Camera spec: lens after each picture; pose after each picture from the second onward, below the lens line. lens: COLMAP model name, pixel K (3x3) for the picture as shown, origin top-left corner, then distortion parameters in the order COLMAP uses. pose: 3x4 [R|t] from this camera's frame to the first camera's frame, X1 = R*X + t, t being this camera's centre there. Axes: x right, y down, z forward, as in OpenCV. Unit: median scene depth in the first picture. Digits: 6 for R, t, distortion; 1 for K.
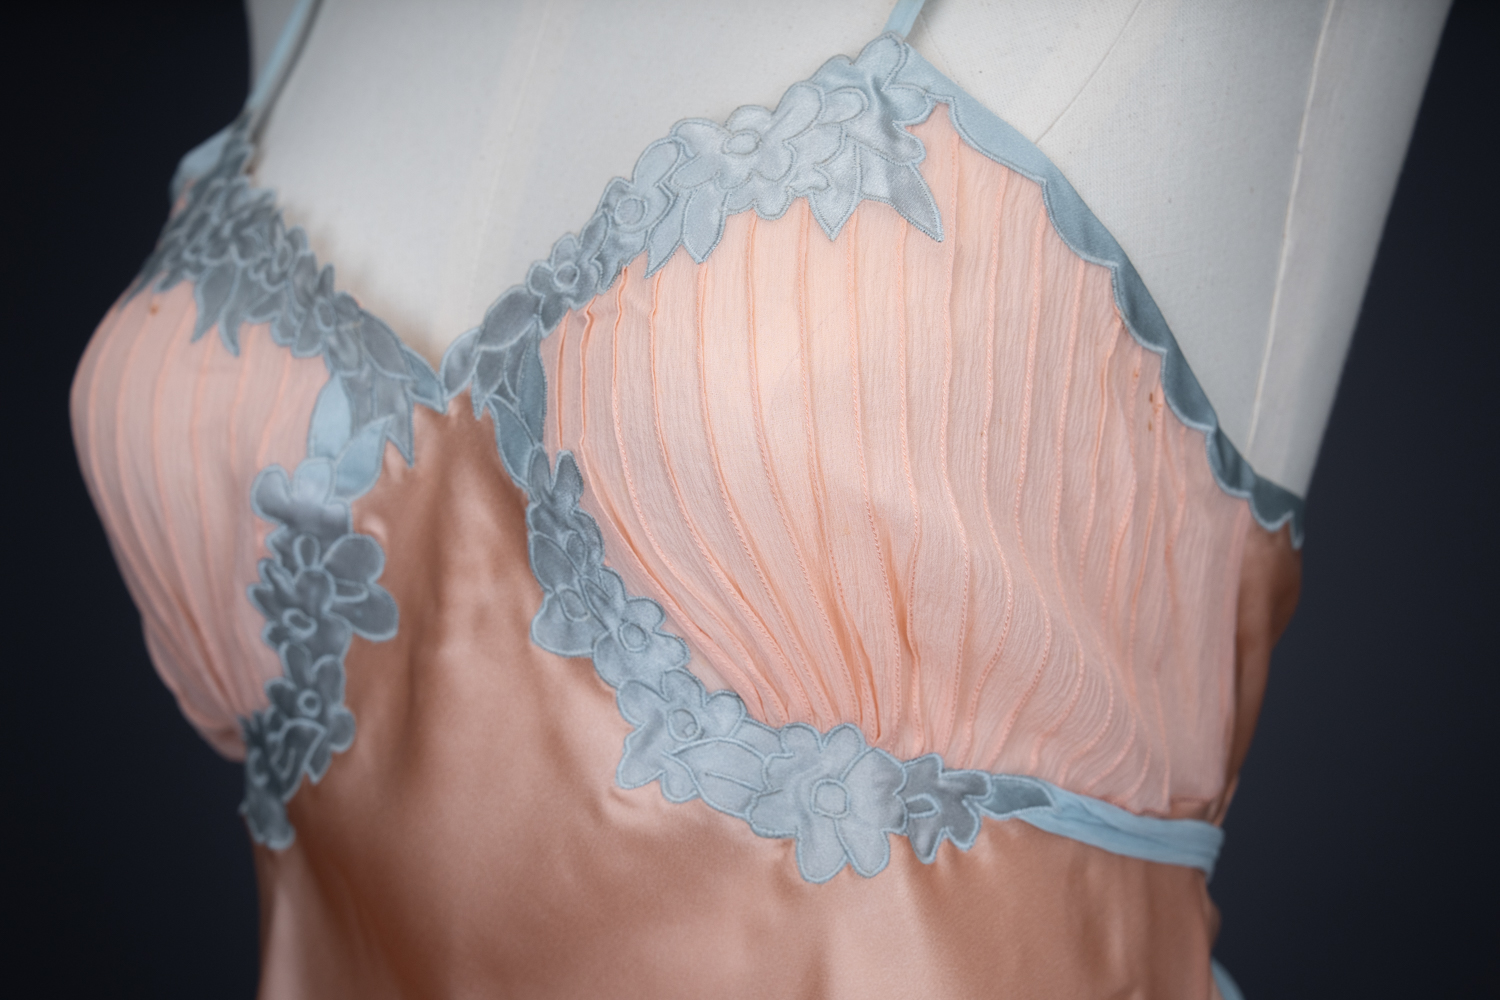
lens RADIAL K [[2988.8, 0, 734.7], [0, 2988.8, 577.6], [0, 0, 1]] dist [0.304507, 0.000000]
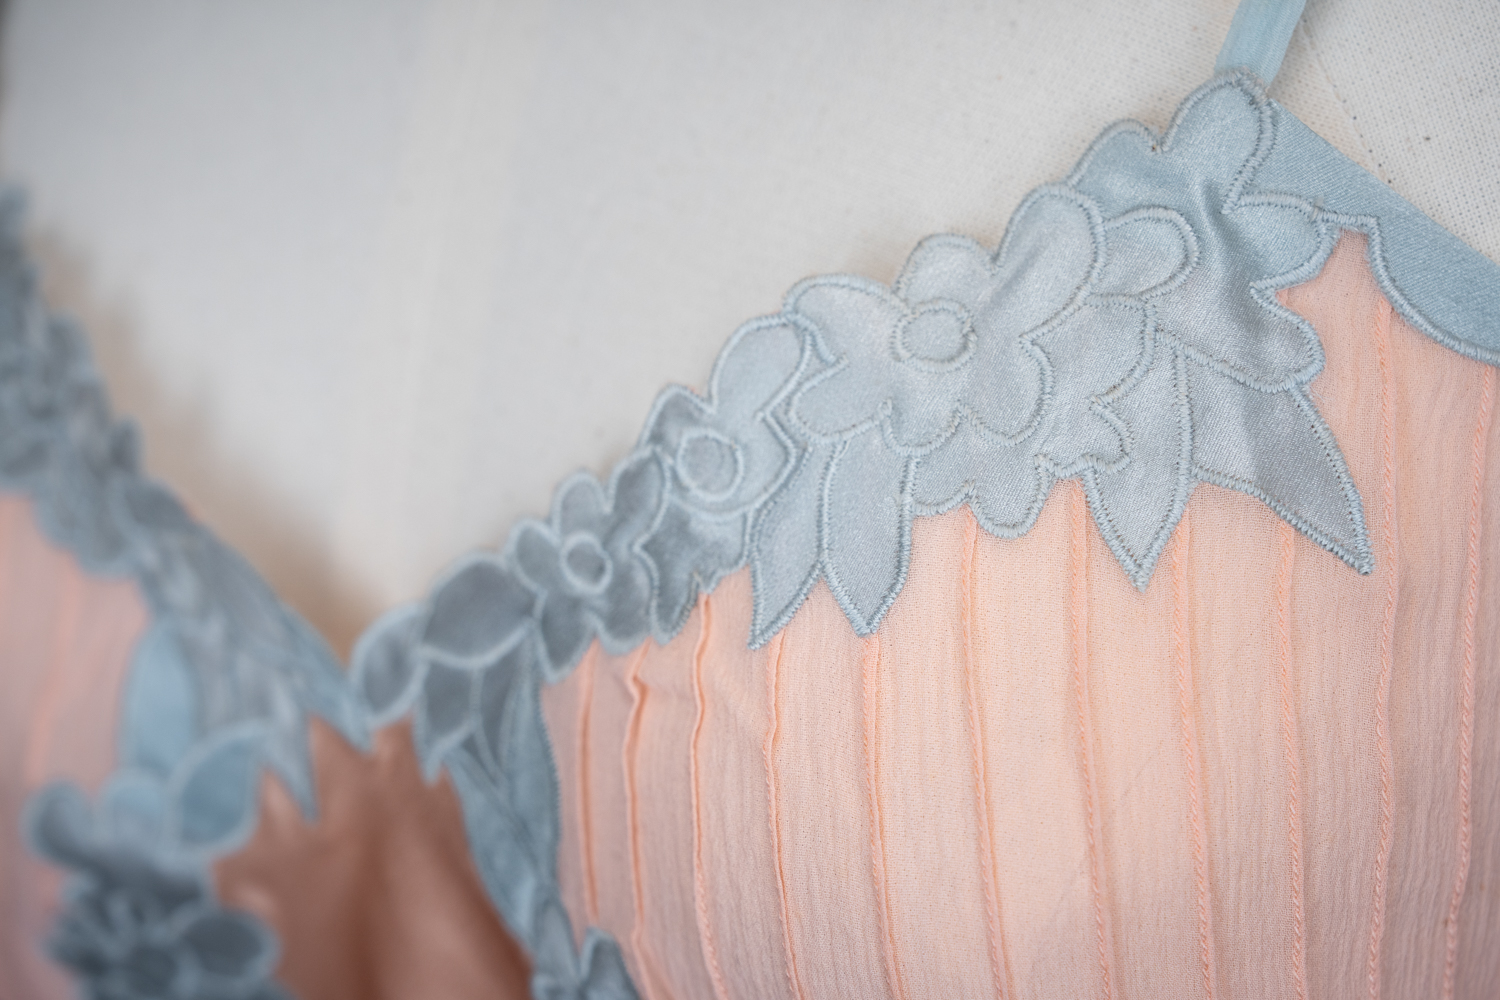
lens RADIAL K [[2988.8, 0, 750.1], [0, 2988.8, 500.7], [0, 0, 1]] dist [0.304507, 0.000000]
pose [[0.999037, -0.043761, -0.003319, -0.026395], [0.042899, 0.957789, 0.284253, -0.253803], [-0.009260, -0.284122, 0.958744, 0.522288]]
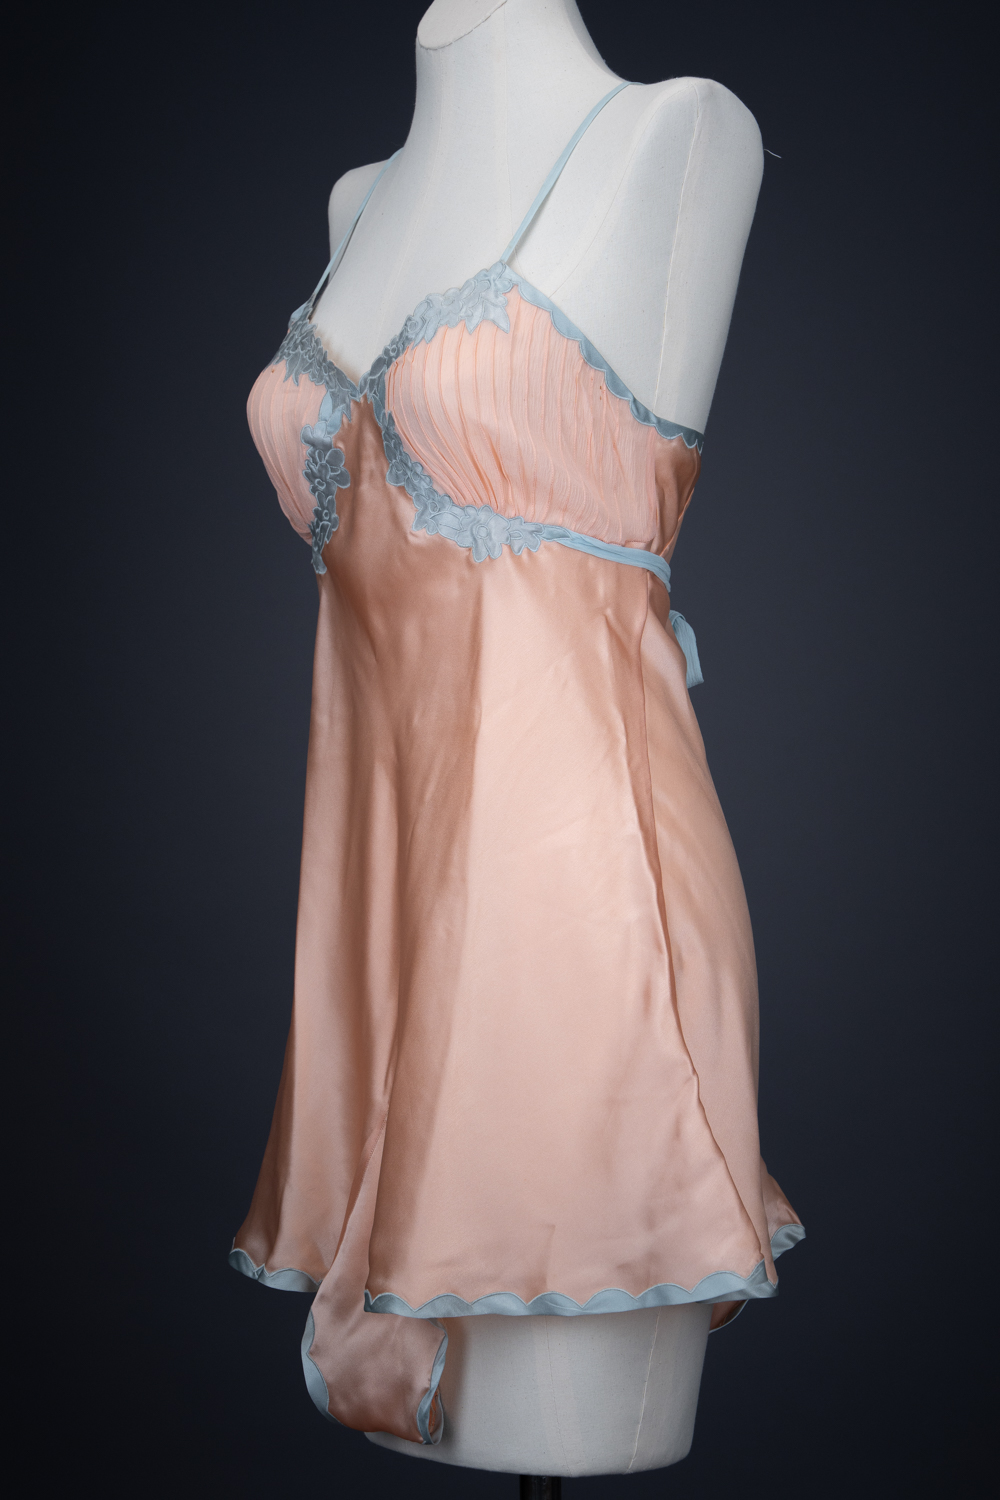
lens RADIAL K [[2988.8, 0, 497.1], [0, 2988.8, 750.1], [0, 0, 1]] dist [0.304507, 0.000000]
pose [[0.971172, -0.003334, -0.238357, 0.721459], [0.006262, 0.999914, 0.011529, 0.247716], [0.238298, -0.012690, 0.971109, -1.760026]]
